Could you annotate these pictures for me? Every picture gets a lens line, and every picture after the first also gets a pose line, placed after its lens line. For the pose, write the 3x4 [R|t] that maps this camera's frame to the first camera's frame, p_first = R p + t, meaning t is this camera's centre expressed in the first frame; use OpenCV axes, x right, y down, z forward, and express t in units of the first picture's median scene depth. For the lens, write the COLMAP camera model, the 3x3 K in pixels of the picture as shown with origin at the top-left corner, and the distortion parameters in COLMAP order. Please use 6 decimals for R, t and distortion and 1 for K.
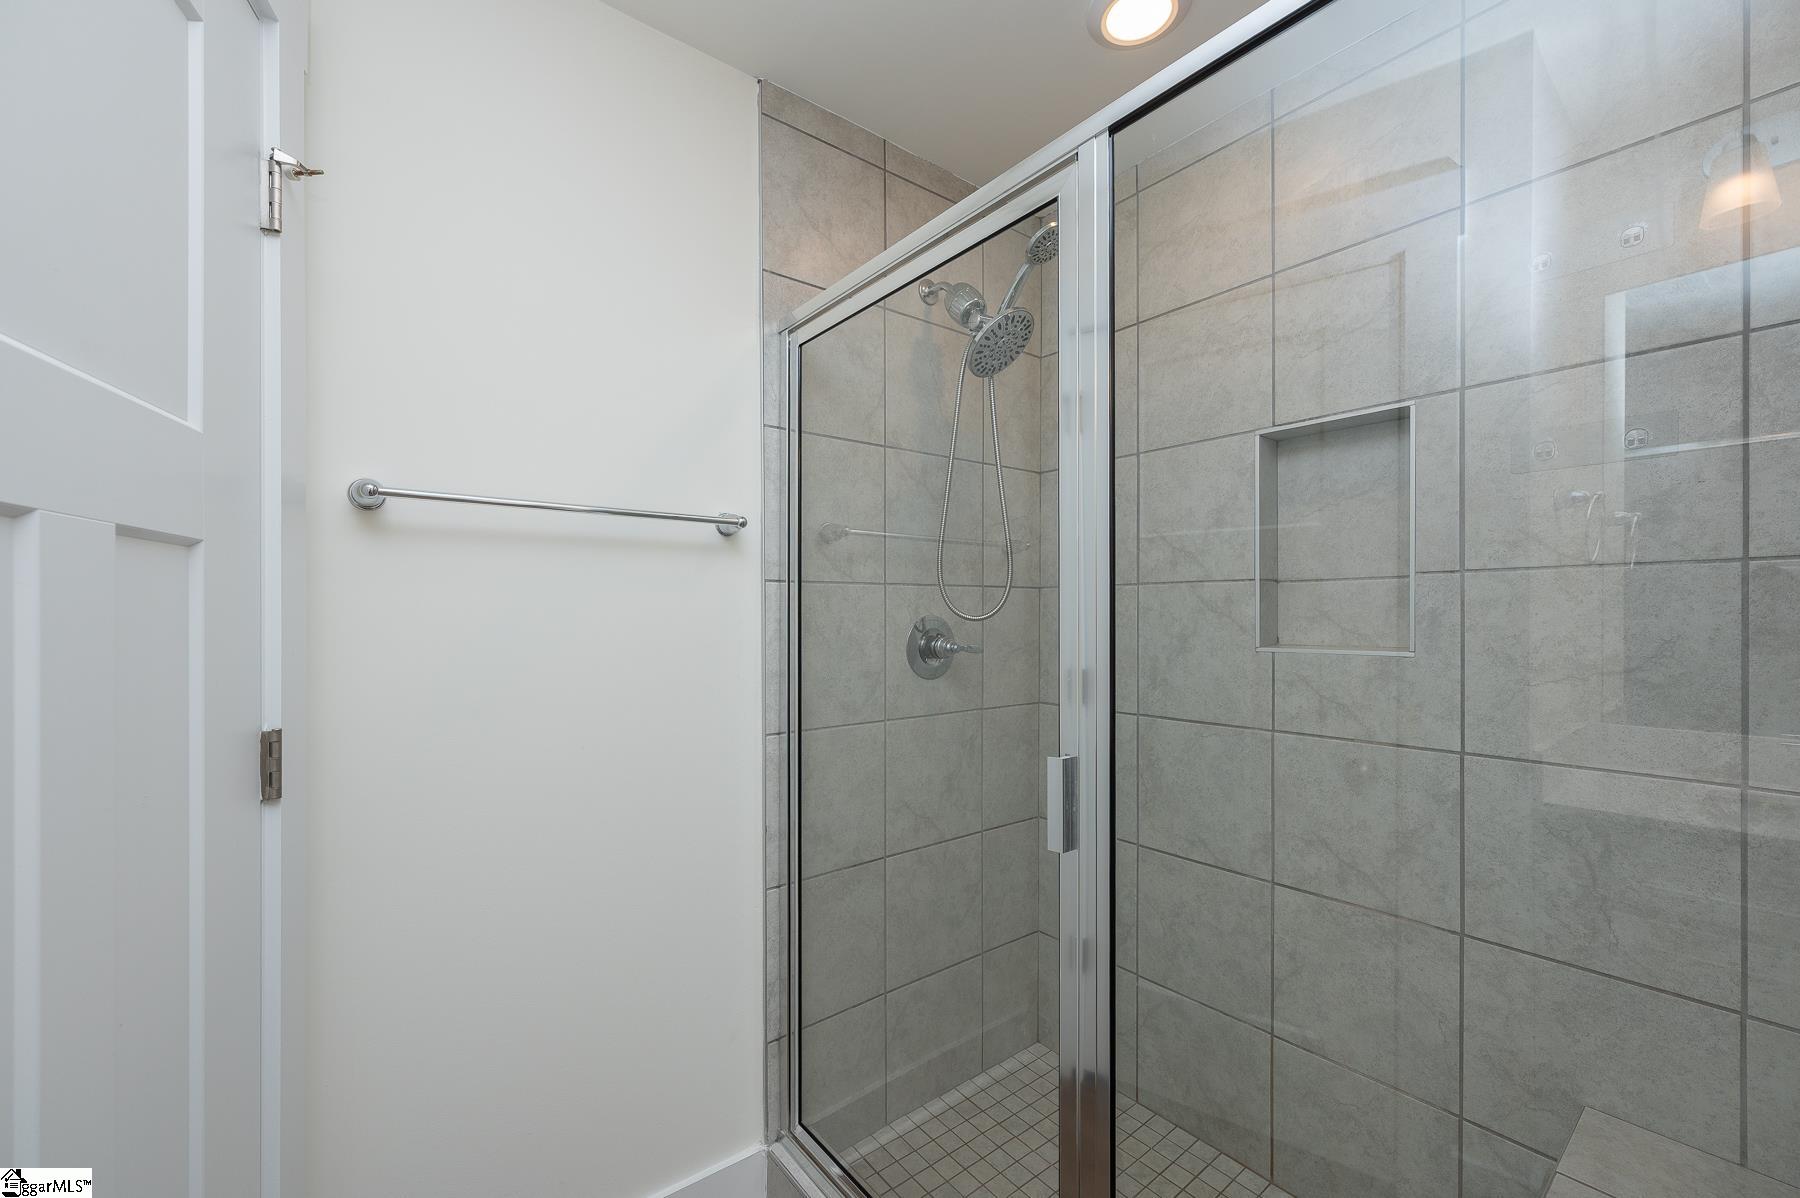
lens RADIAL K [[718.8, 0, 885.7], [0, 718.8, 613.6], [0, 0, 1]] dist [0.001339, 0.000190]
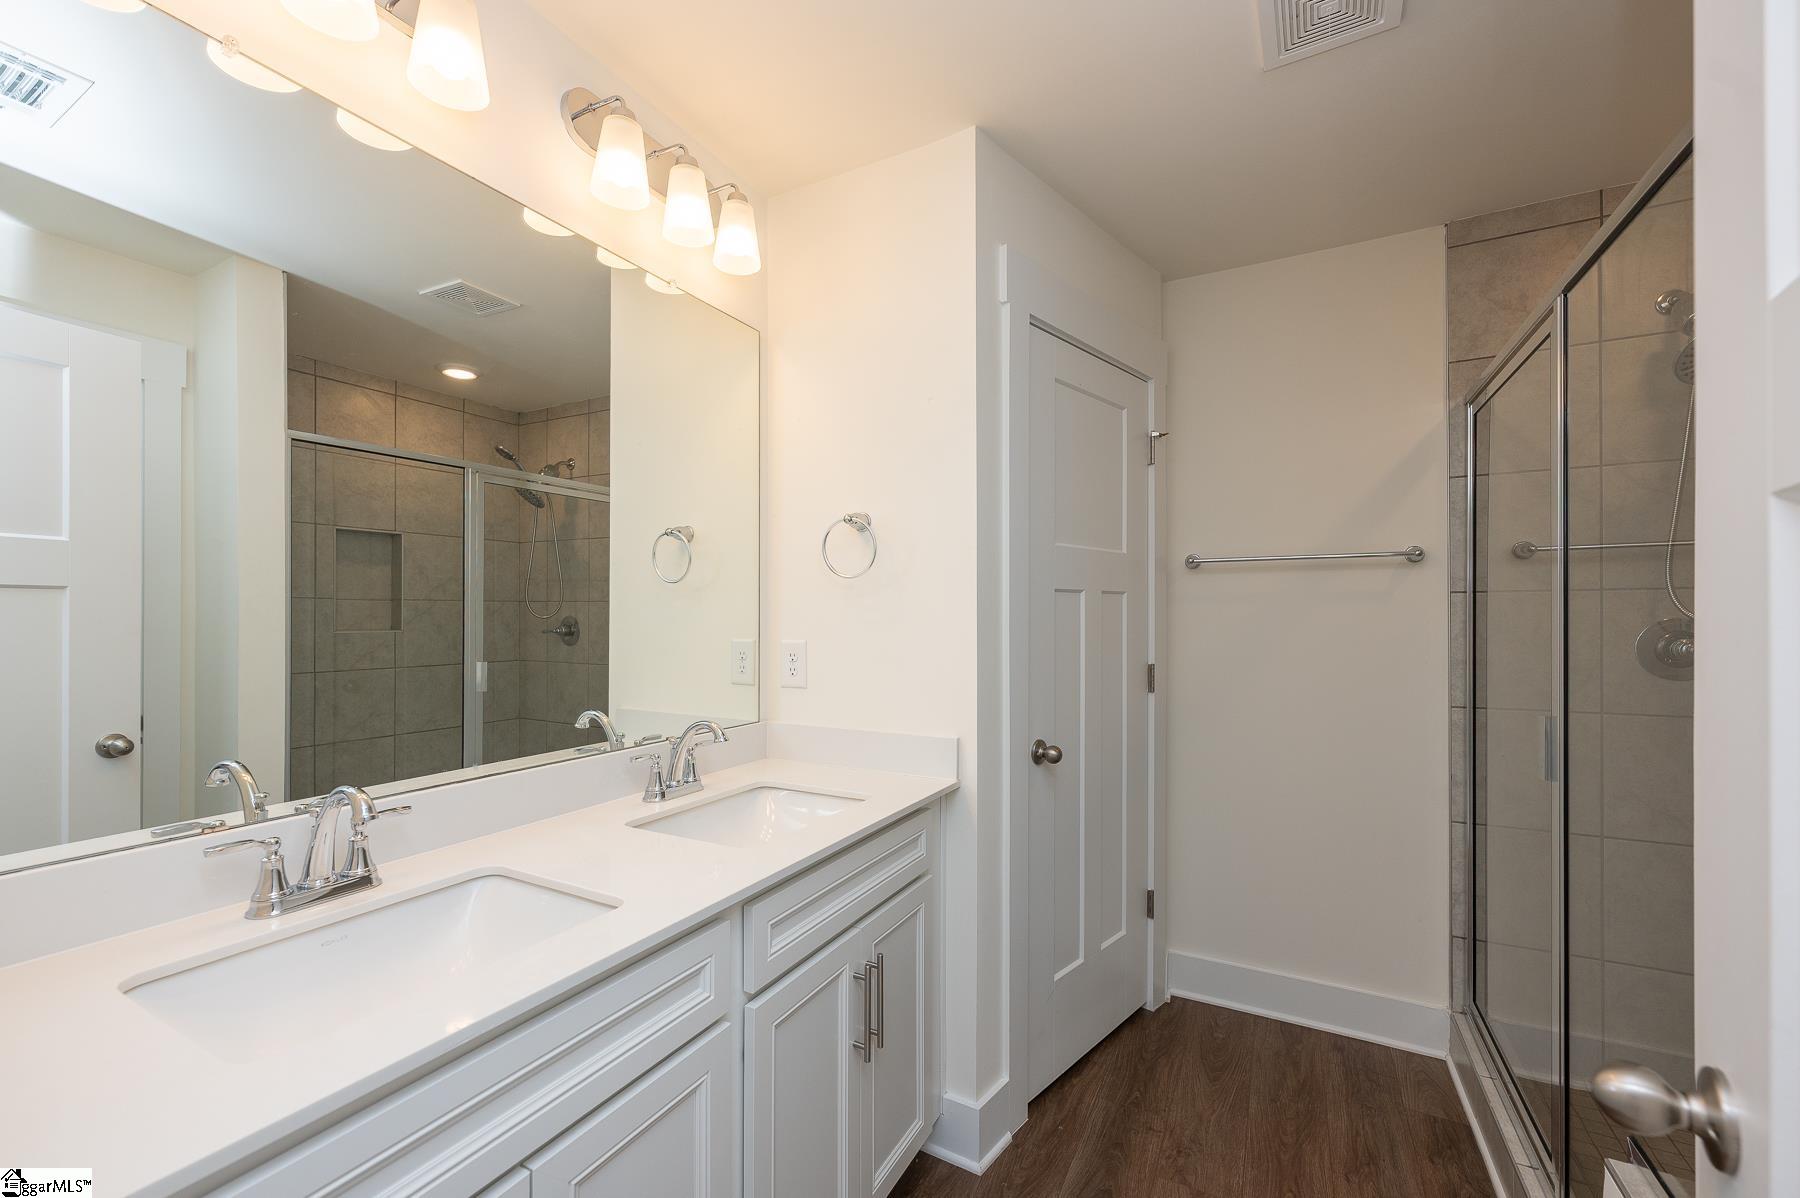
lens RADIAL K [[718.8, 0, 885.7], [0, 718.8, 613.6], [0, 0, 1]] dist [0.001339, 0.000190]
pose [[0.404396, -0.000214, -0.914584, 0.637497], [-0.002779, 0.999995, -0.001463, -0.000132], [0.914580, 0.003133, 0.404393, -0.514409]]
